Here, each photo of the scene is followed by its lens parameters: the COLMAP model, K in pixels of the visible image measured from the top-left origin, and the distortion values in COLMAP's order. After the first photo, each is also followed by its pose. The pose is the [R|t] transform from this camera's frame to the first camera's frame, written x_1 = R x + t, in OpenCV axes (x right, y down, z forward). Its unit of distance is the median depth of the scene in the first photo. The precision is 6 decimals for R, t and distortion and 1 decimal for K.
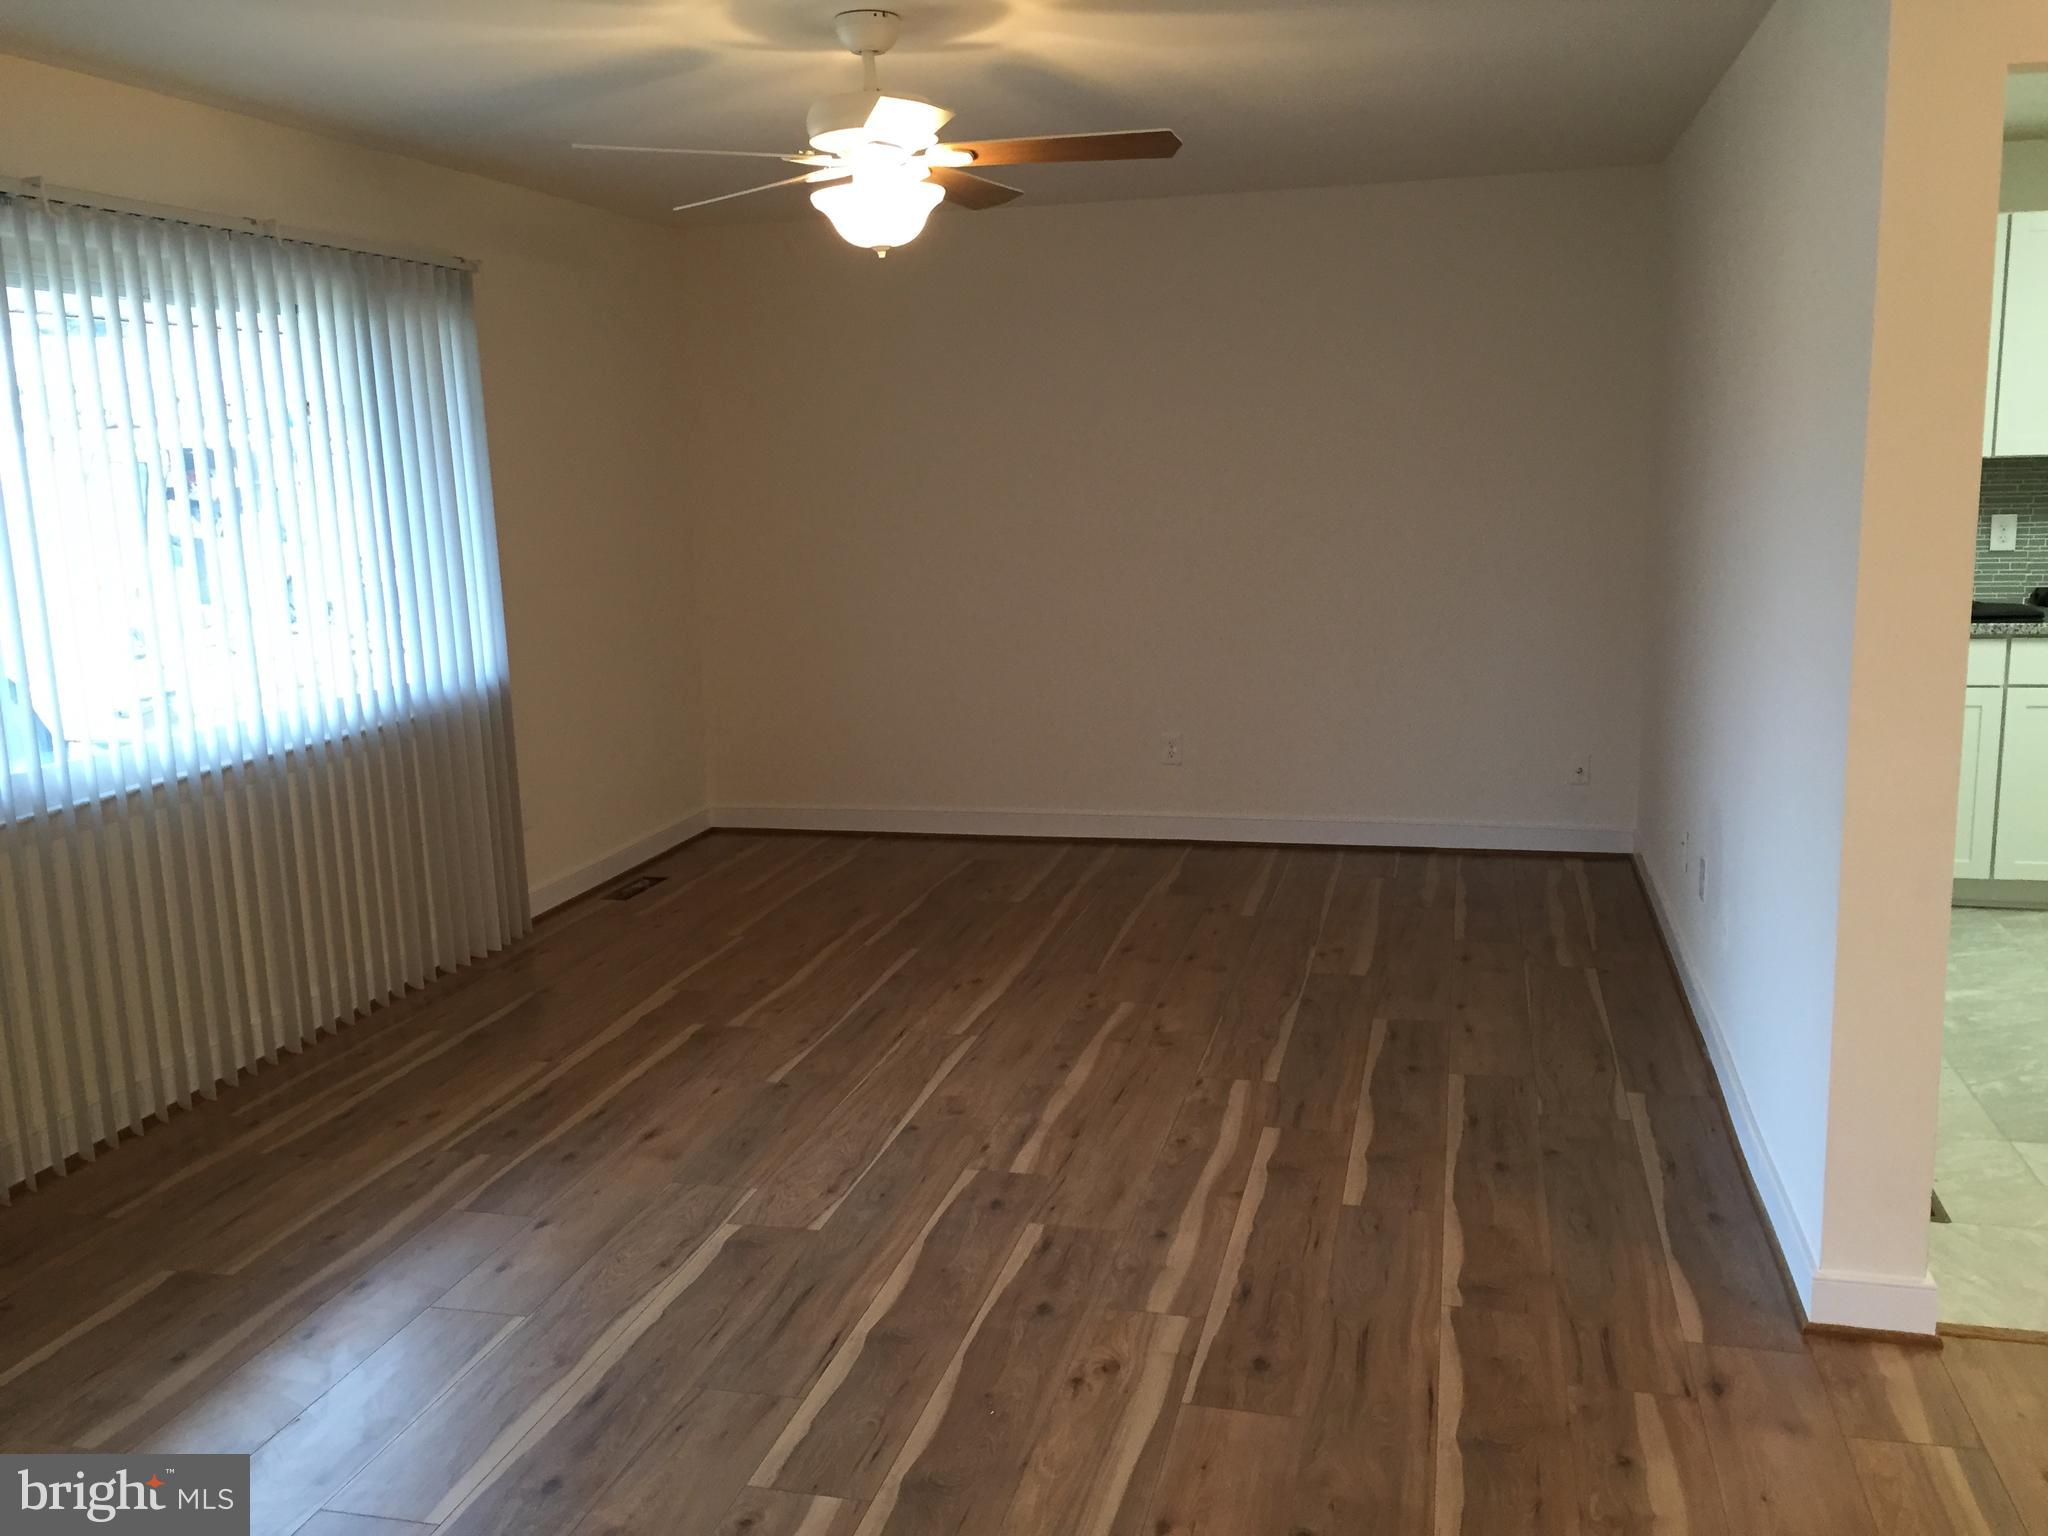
lens RADIAL K [[1757.8, 0, 1014.8], [0, 1757.8, 773.7], [0, 0, 1]] dist [0.076157, -0.088999]
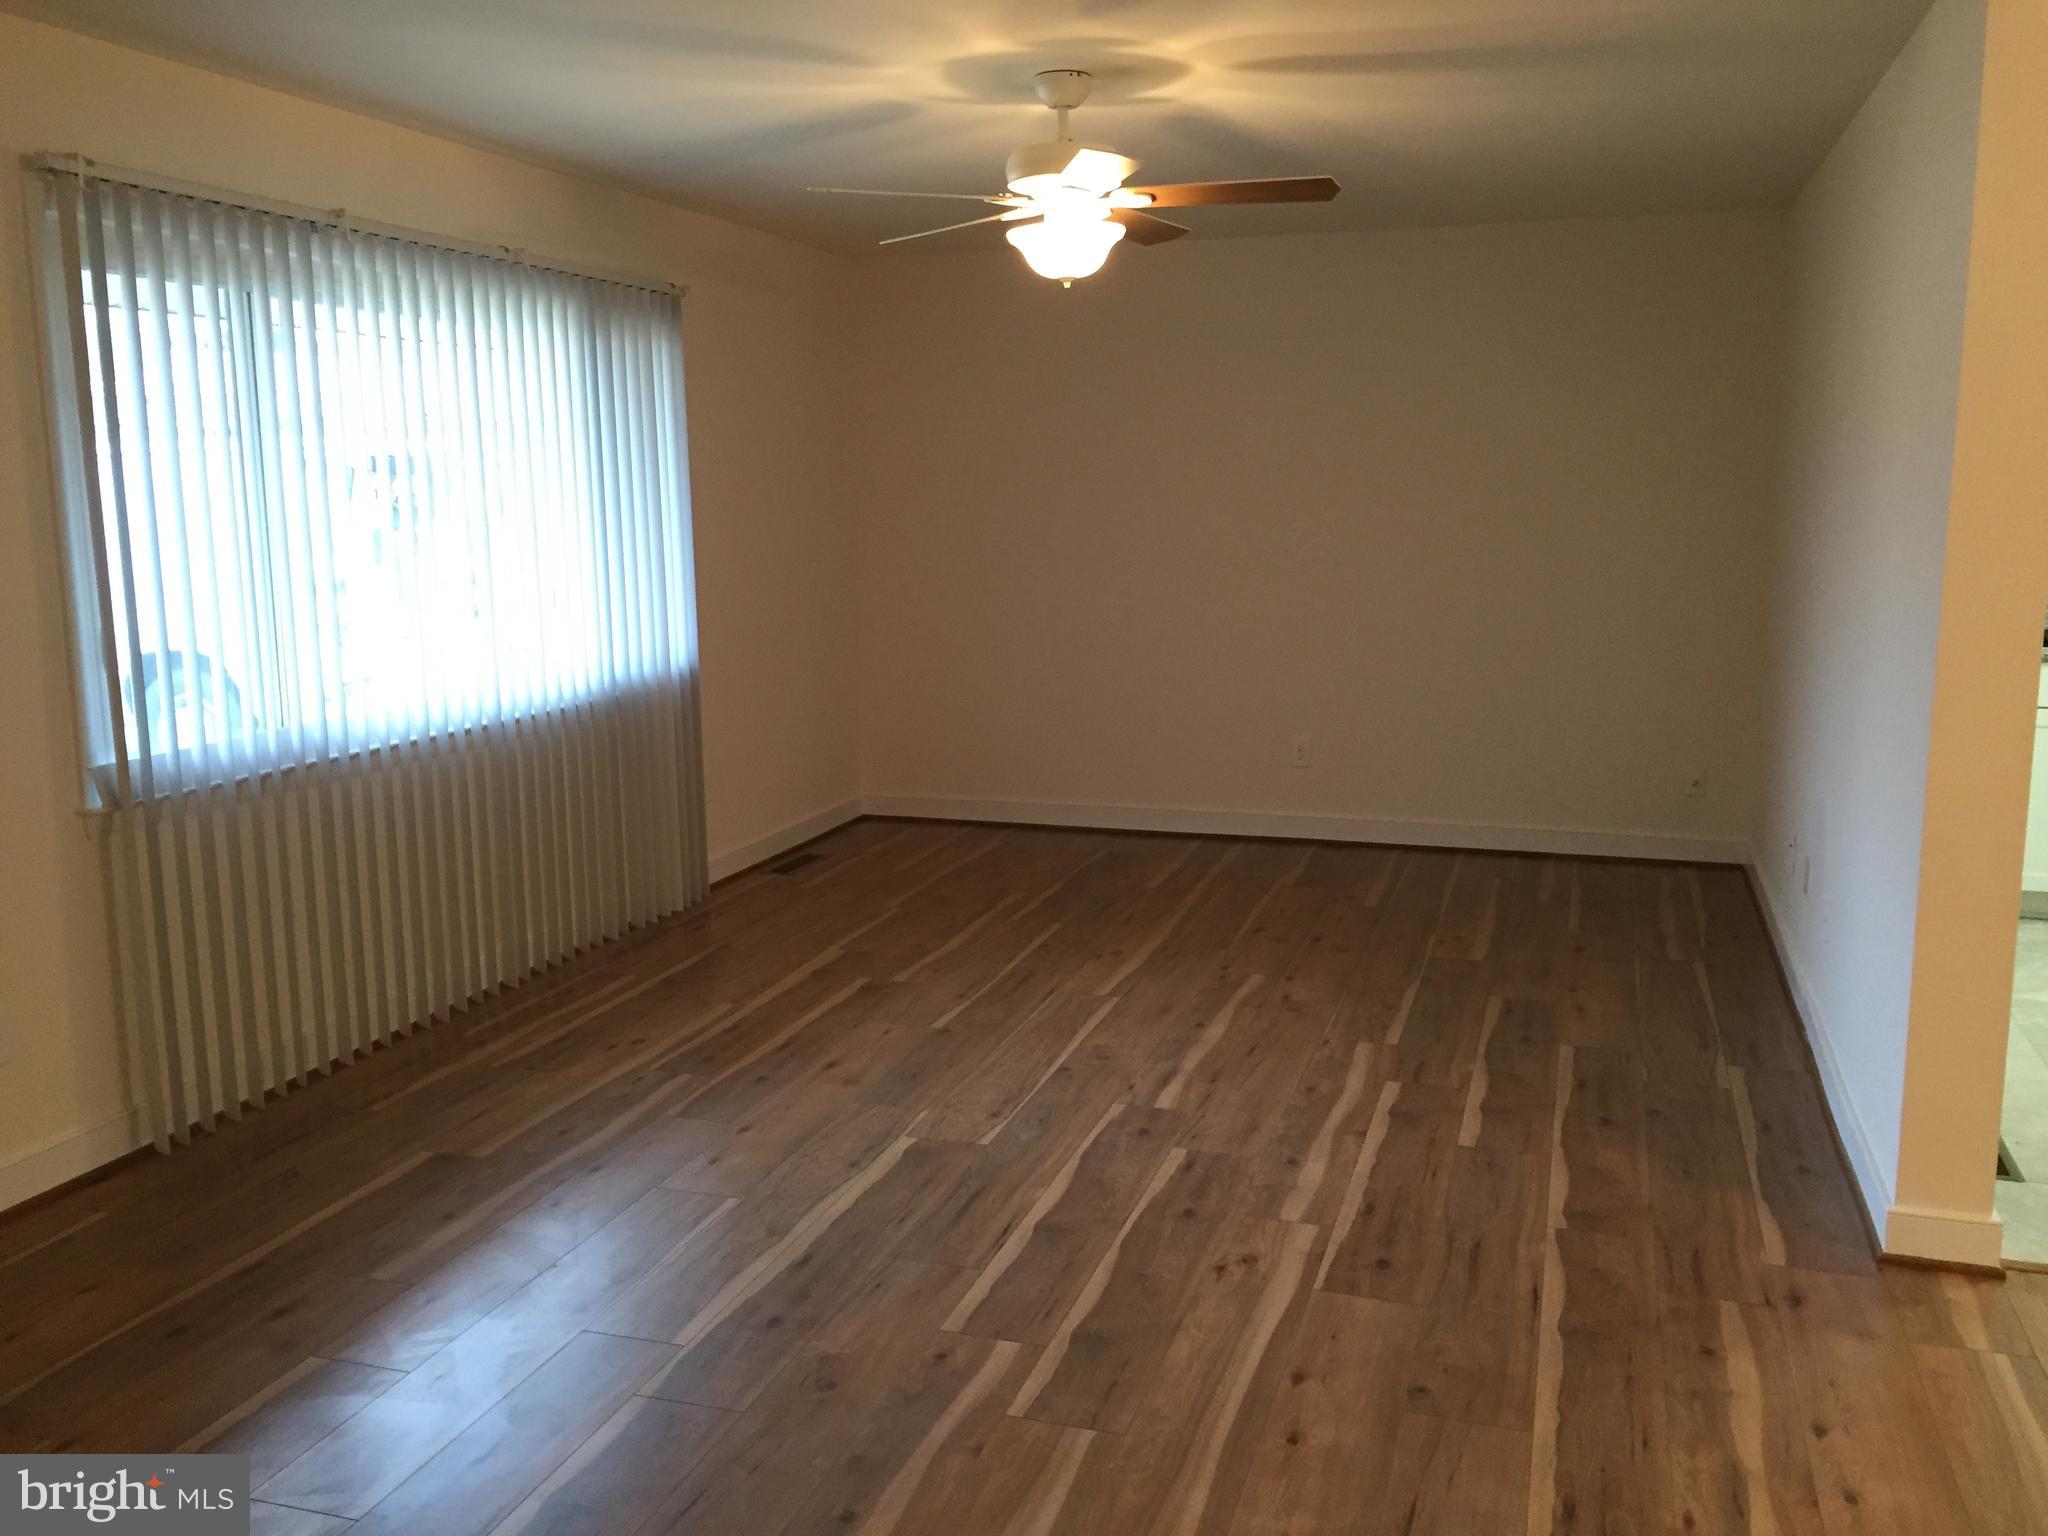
lens RADIAL K [[1757.8, 0, 1011.8], [0, 1757.8, 775.9], [0, 0, 1]] dist [0.076157, -0.088999]
pose [[0.997485, 0.031003, -0.063742, -0.028395], [-0.031865, 0.999413, -0.012565, 0.034044], [0.063315, 0.014565, 0.997887, -0.120076]]
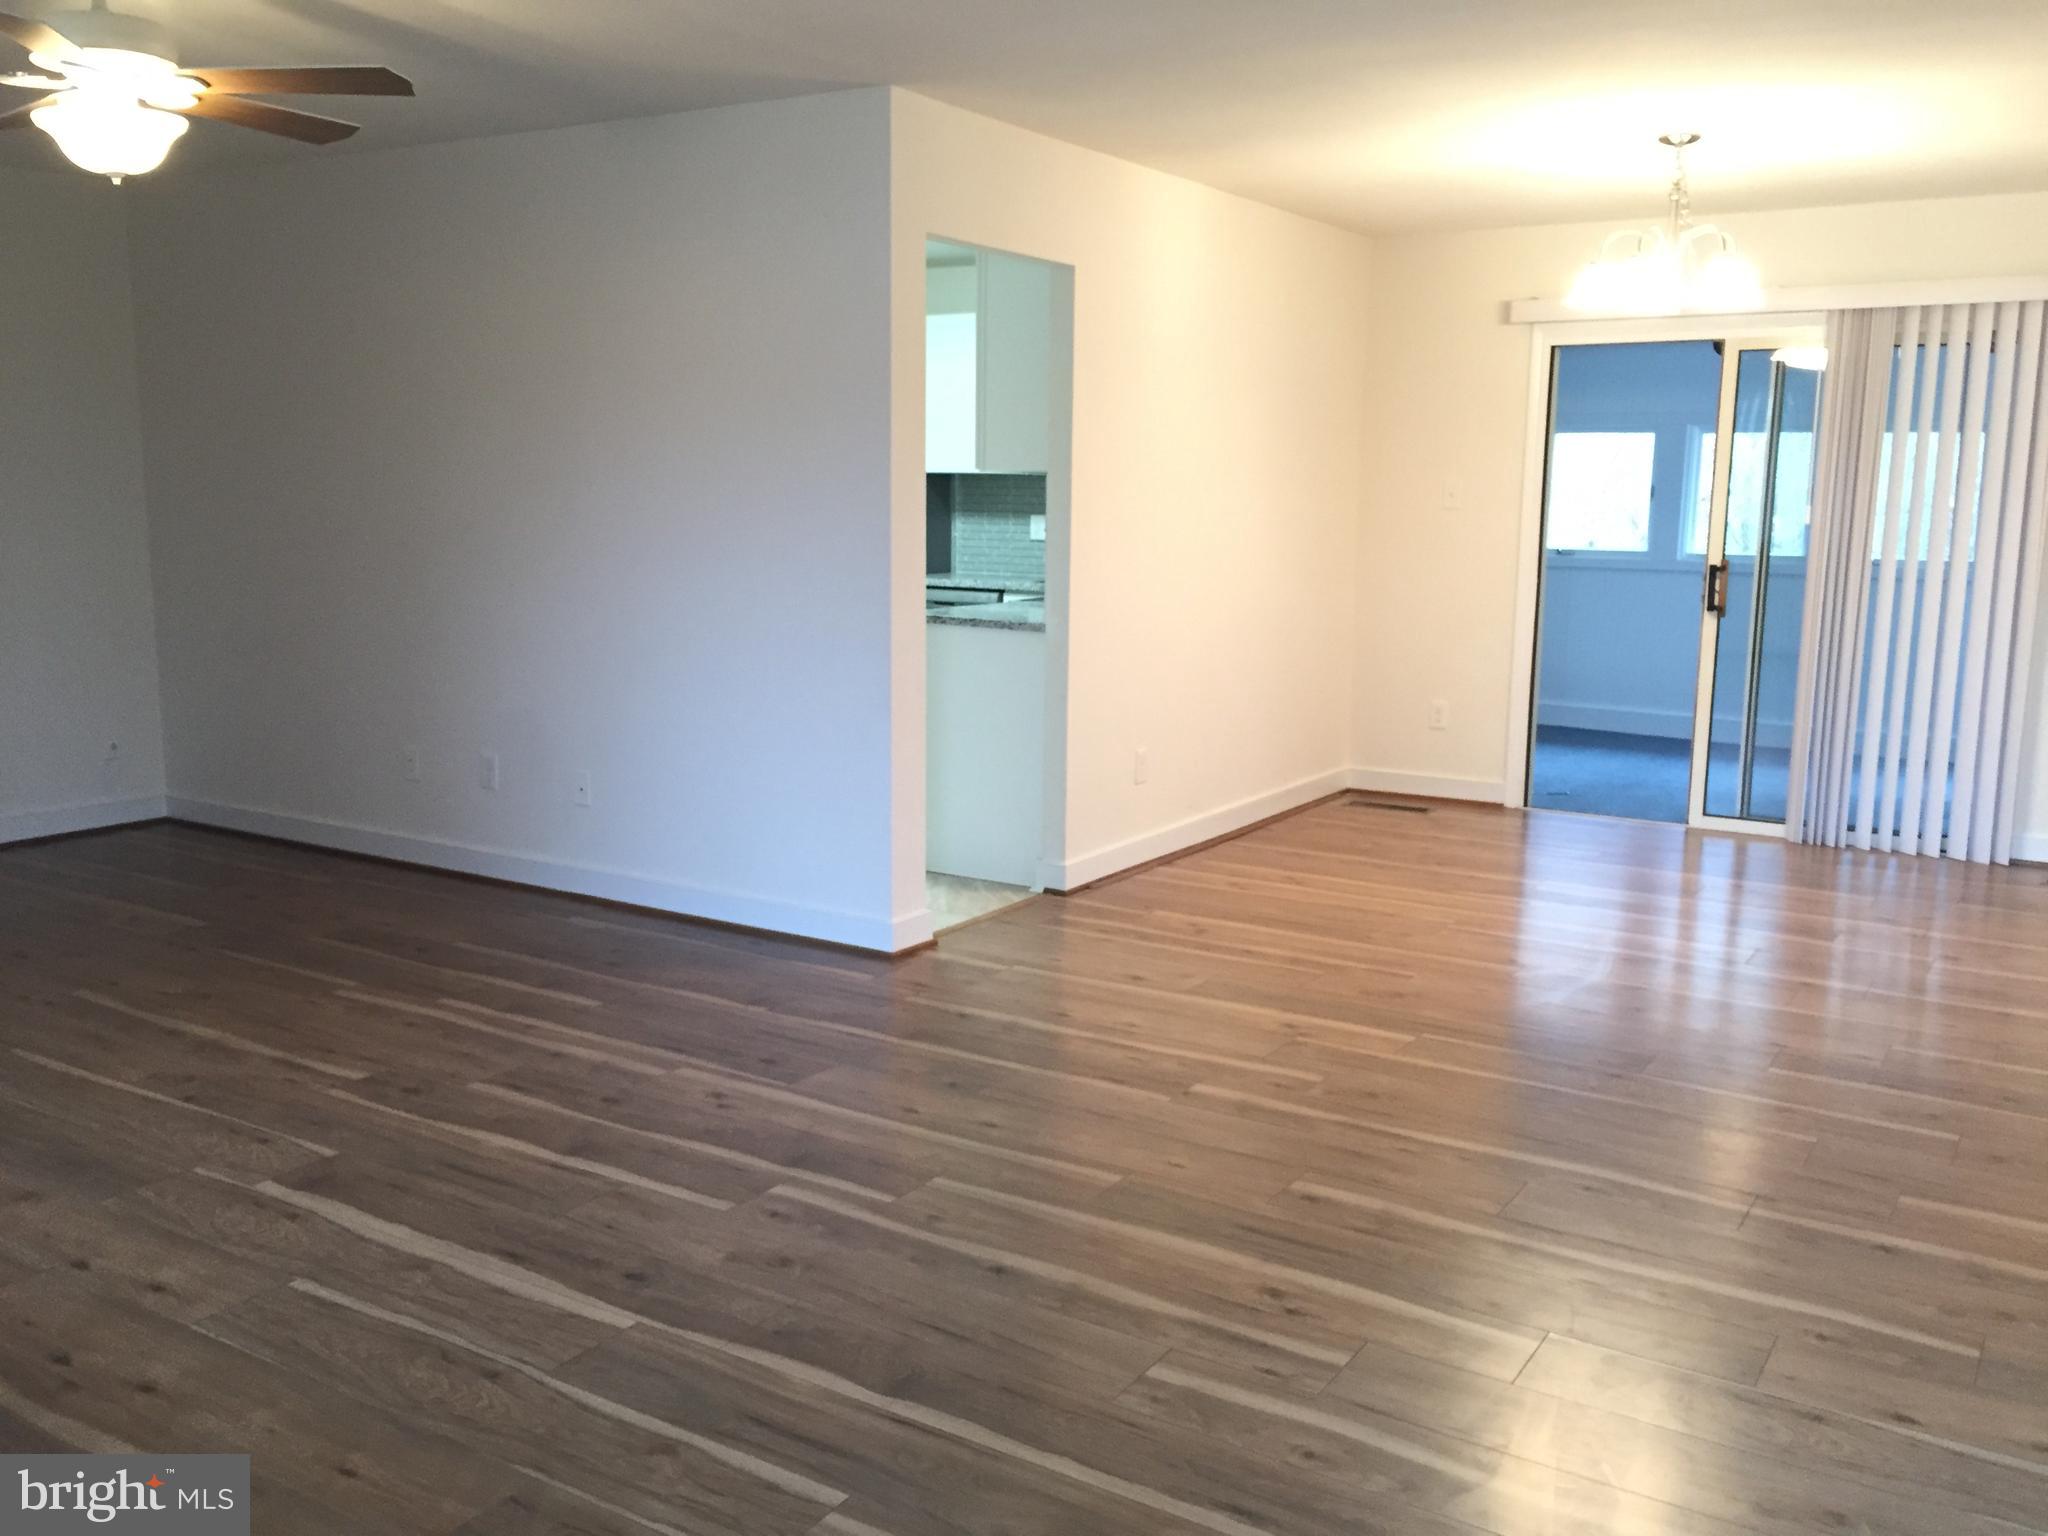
lens RADIAL K [[1757.8, 0, 1041.9], [0, 1757.8, 783.8], [0, 0, 1]] dist [0.076157, -0.088999]
pose [[0.304613, -0.129638, 0.943613, -0.869813], [0.151473, 0.984680, 0.086382, 0.020932], [-0.940355, 0.116618, 0.319583, 0.252925]]
